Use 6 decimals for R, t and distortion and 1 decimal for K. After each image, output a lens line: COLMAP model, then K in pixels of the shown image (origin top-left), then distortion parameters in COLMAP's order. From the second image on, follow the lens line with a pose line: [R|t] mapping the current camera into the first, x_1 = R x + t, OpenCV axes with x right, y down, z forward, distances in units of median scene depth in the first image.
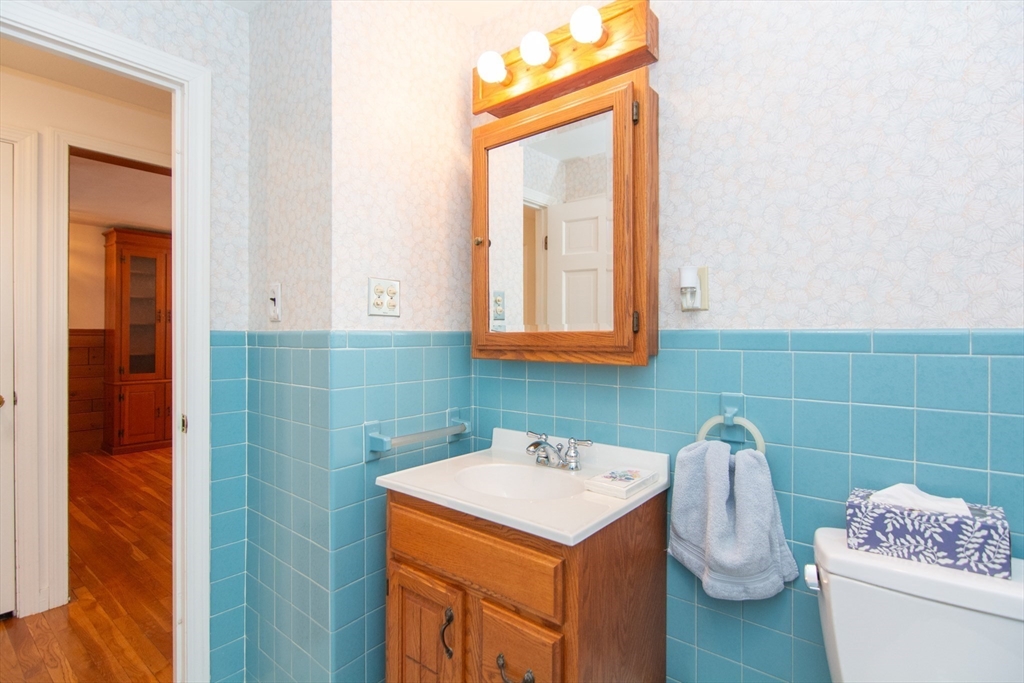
lens RADIAL K [[509.7, 0, 512.0], [0, 509.7, 333.3], [0, 0, 1]] dist [0.000871, -0.000809]
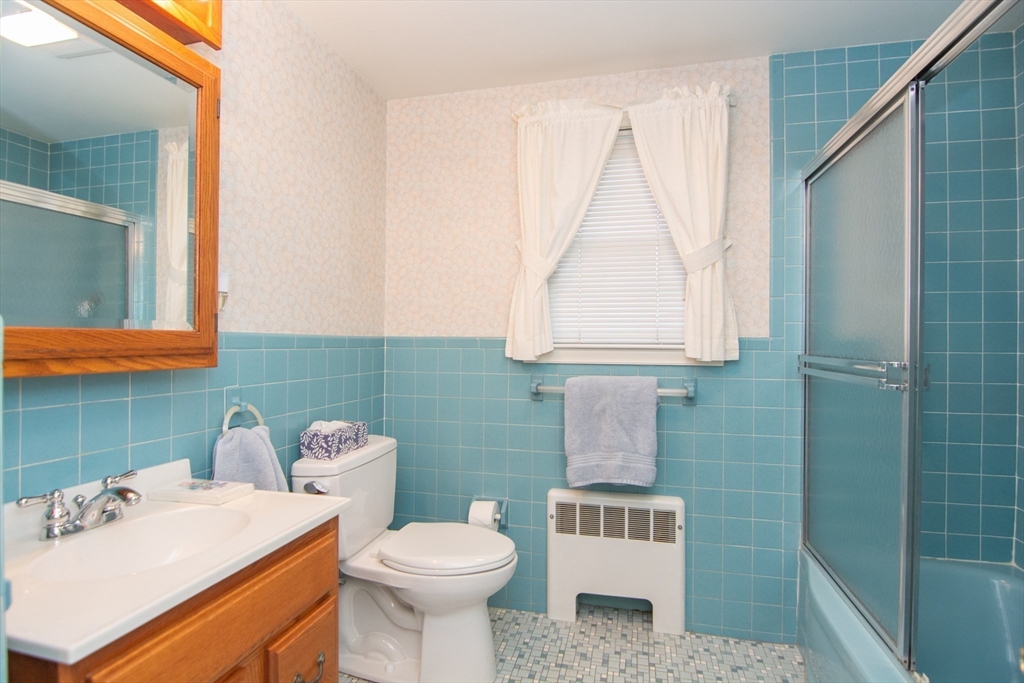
lens RADIAL K [[509.7, 0, 514.2], [0, 509.7, 343.4], [0, 0, 1]] dist [0.000871, -0.000809]
pose [[-0.433109, -0.003466, 0.901335, -0.984445], [-0.009700, 0.999953, -0.000816, 0.014478], [-0.901289, -0.009097, -0.433122, 0.996232]]
